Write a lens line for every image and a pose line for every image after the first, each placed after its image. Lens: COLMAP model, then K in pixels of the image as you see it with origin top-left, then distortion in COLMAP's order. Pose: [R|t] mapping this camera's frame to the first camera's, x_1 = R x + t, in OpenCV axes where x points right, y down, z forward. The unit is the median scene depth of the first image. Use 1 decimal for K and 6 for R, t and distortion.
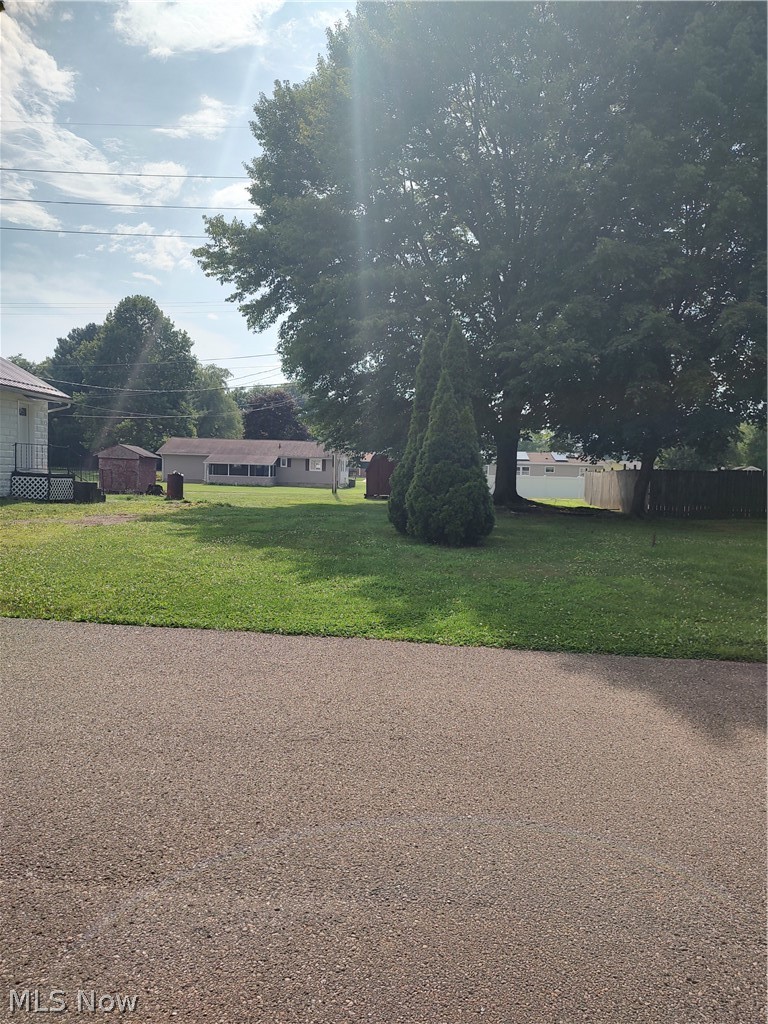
lens RADIAL K [[775.5, 0, 380.9], [0, 775.5, 505.7], [0, 0, 1]] dist [0.042875, -0.027994]
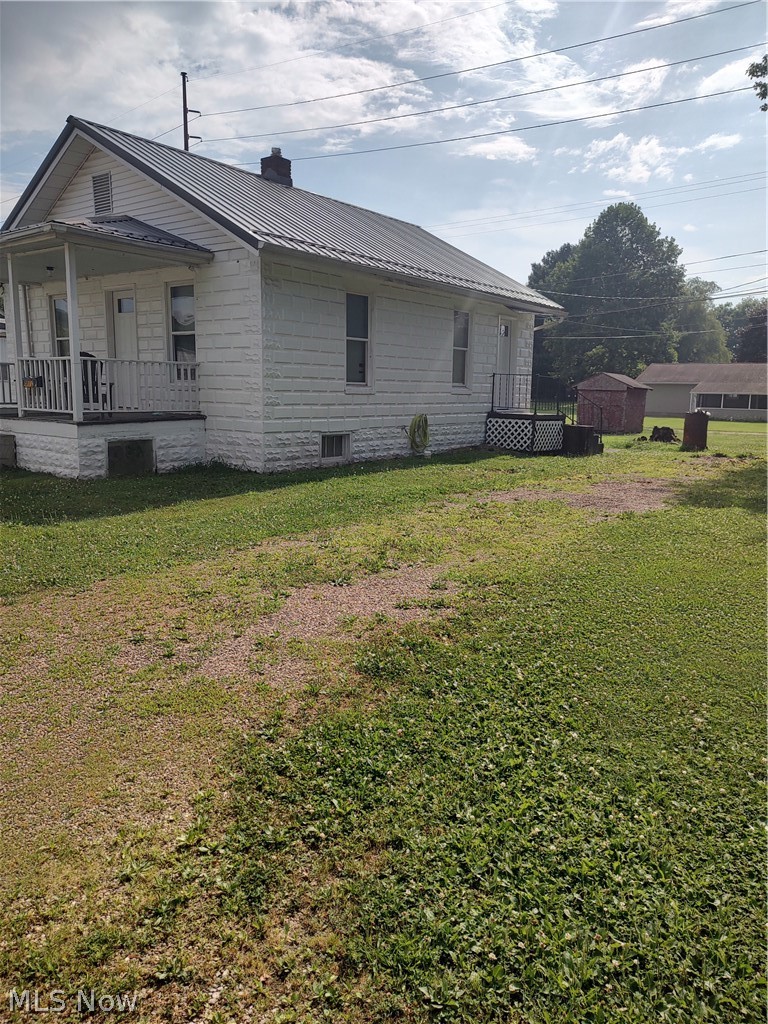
lens RADIAL K [[775.5, 0, 381.7], [0, 775.5, 524.5], [0, 0, 1]] dist [0.042875, -0.027994]
pose [[0.843677, 0.078916, -0.531019, -0.106915], [-0.018922, 0.992893, 0.117494, -0.015463], [0.536518, -0.089079, 0.839174, 0.216054]]
